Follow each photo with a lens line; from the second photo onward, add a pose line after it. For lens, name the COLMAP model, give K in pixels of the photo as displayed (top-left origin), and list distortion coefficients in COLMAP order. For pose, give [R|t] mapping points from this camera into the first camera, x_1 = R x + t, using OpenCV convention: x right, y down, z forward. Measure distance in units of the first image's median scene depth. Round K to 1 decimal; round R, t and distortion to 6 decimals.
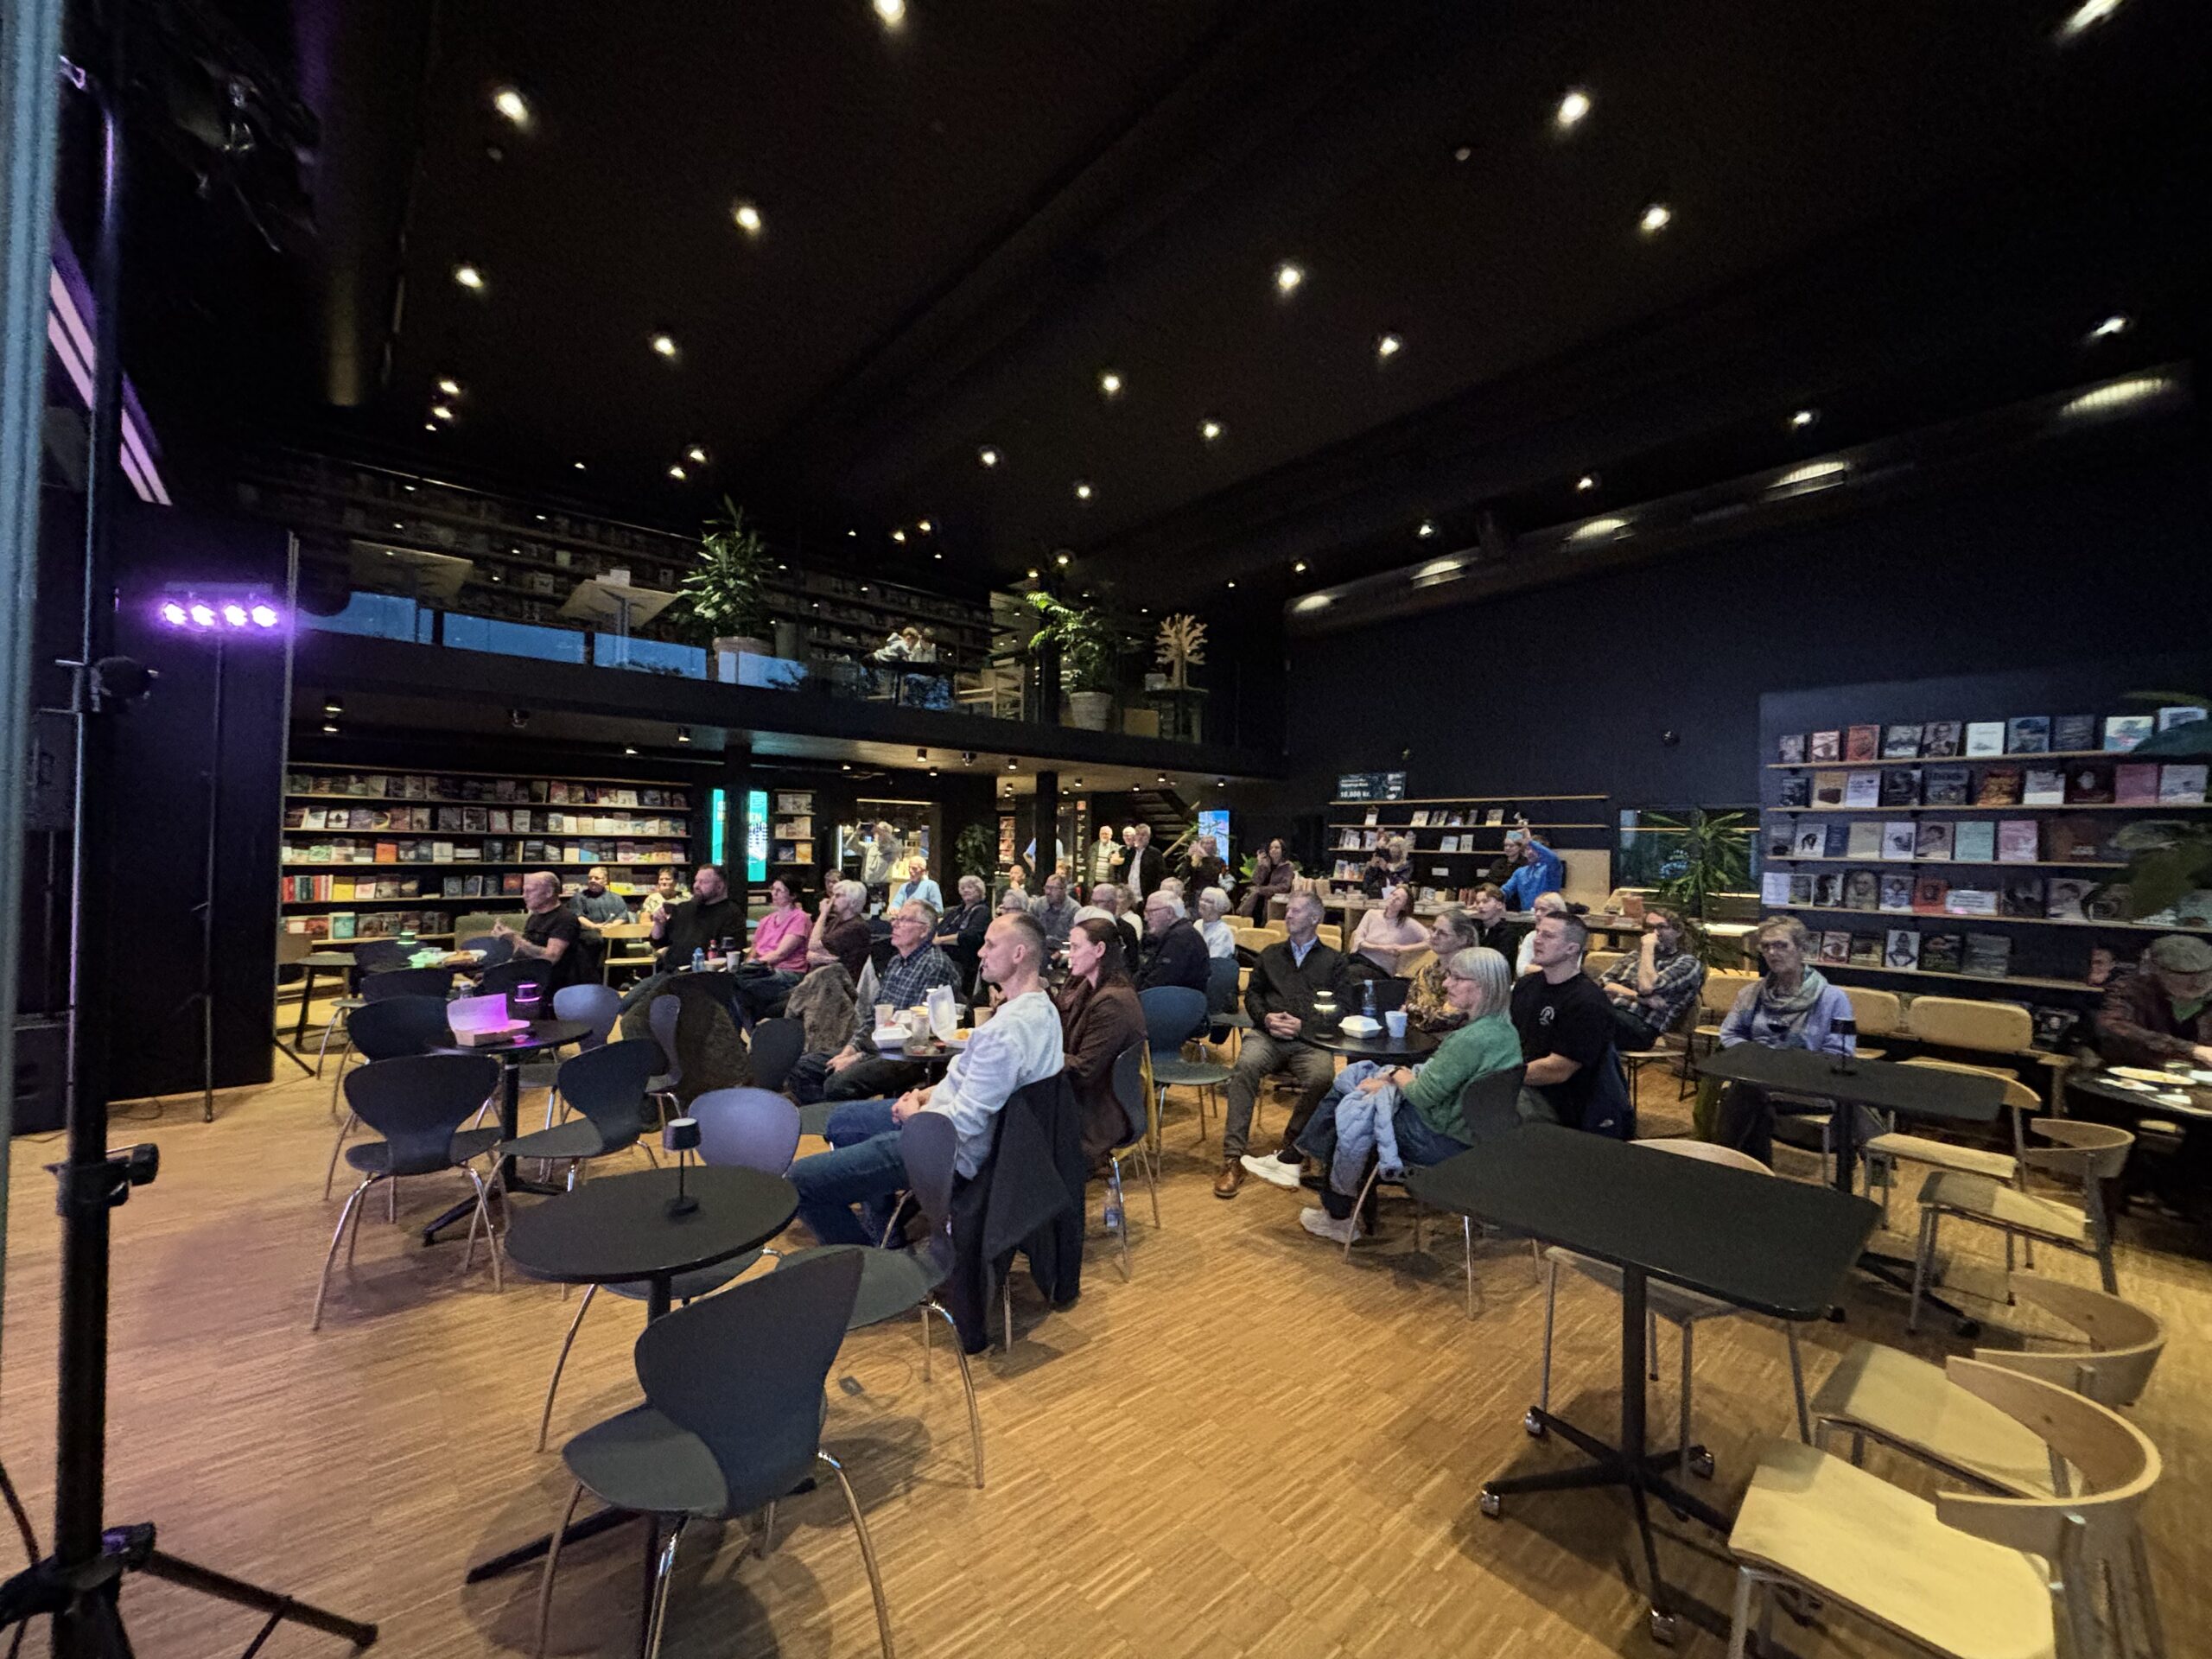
lens RADIAL K [[885.2, 0, 1106.0], [0, 885.2, 829.5], [0, 0, 1]] dist [-0.000952, 0.007418]
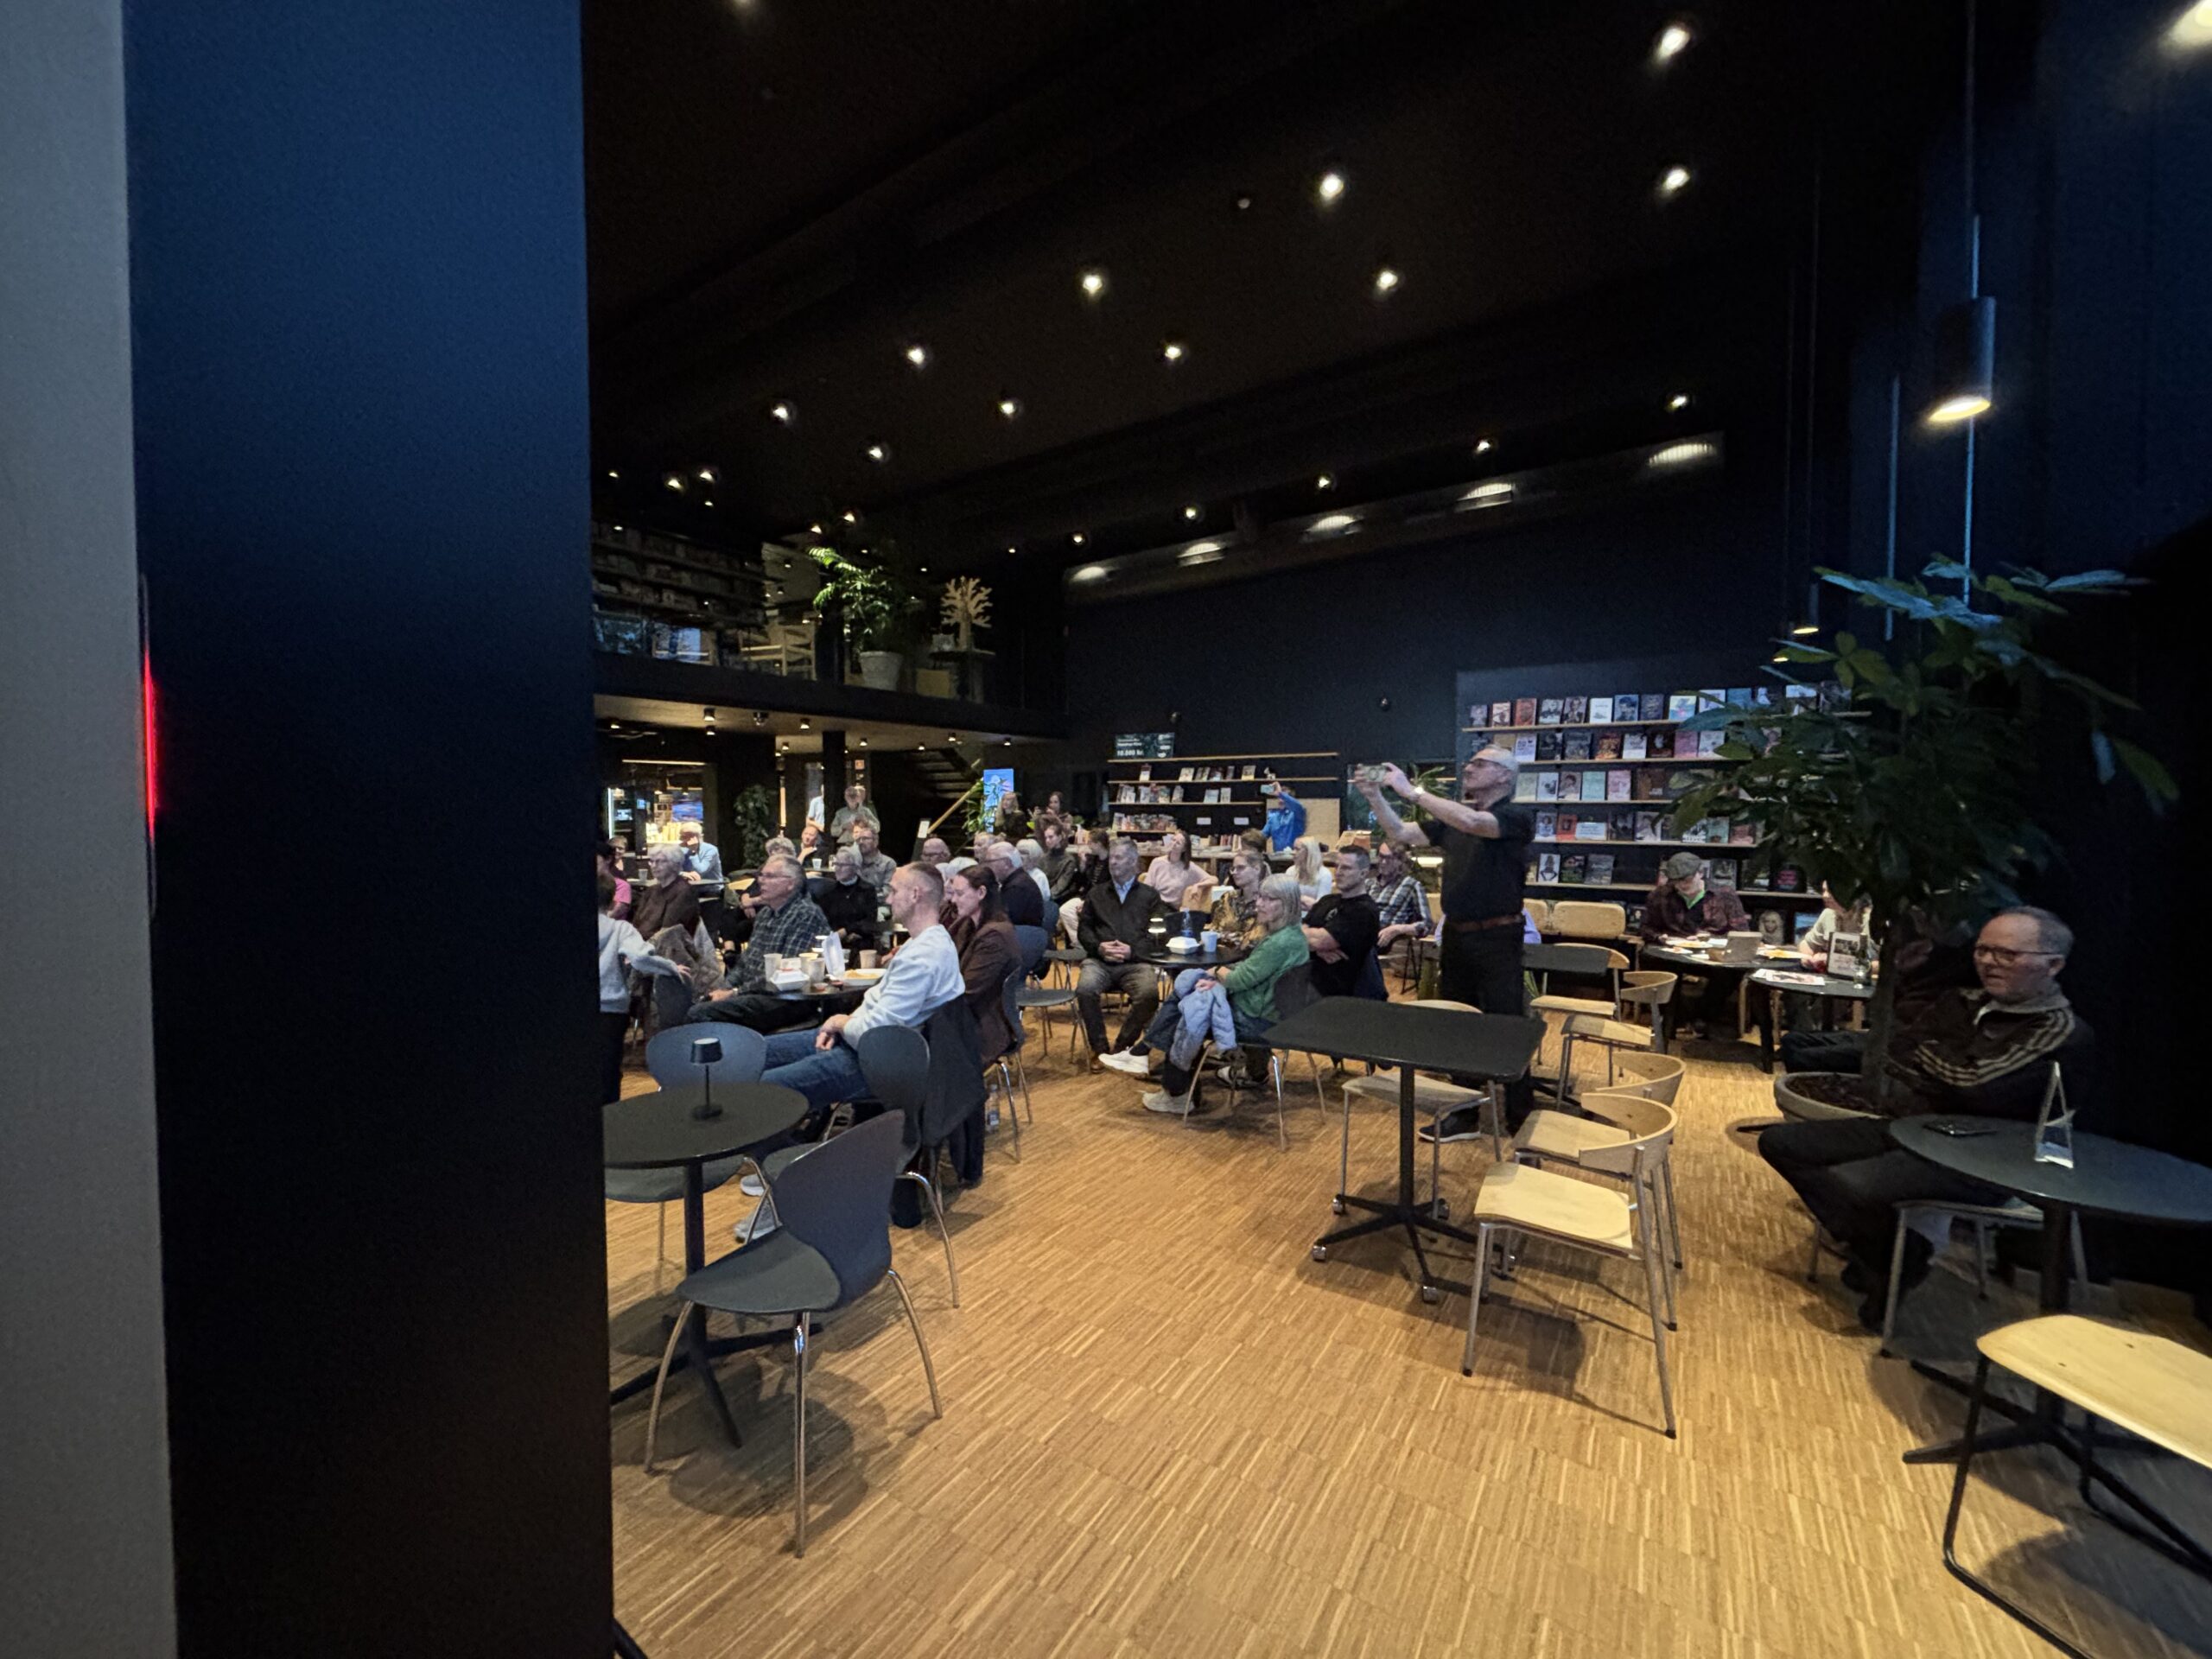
lens RADIAL K [[884.0, 0, 1106.0], [0, 884.0, 829.5], [0, 0, 1]] dist [0.032706, -0.000016]
pose [[0.961652, -0.028090, 0.272830, -0.113832], [0.015039, 0.998645, 0.049813, 0.000355], [-0.273860, -0.043799, 0.960772, -0.108360]]
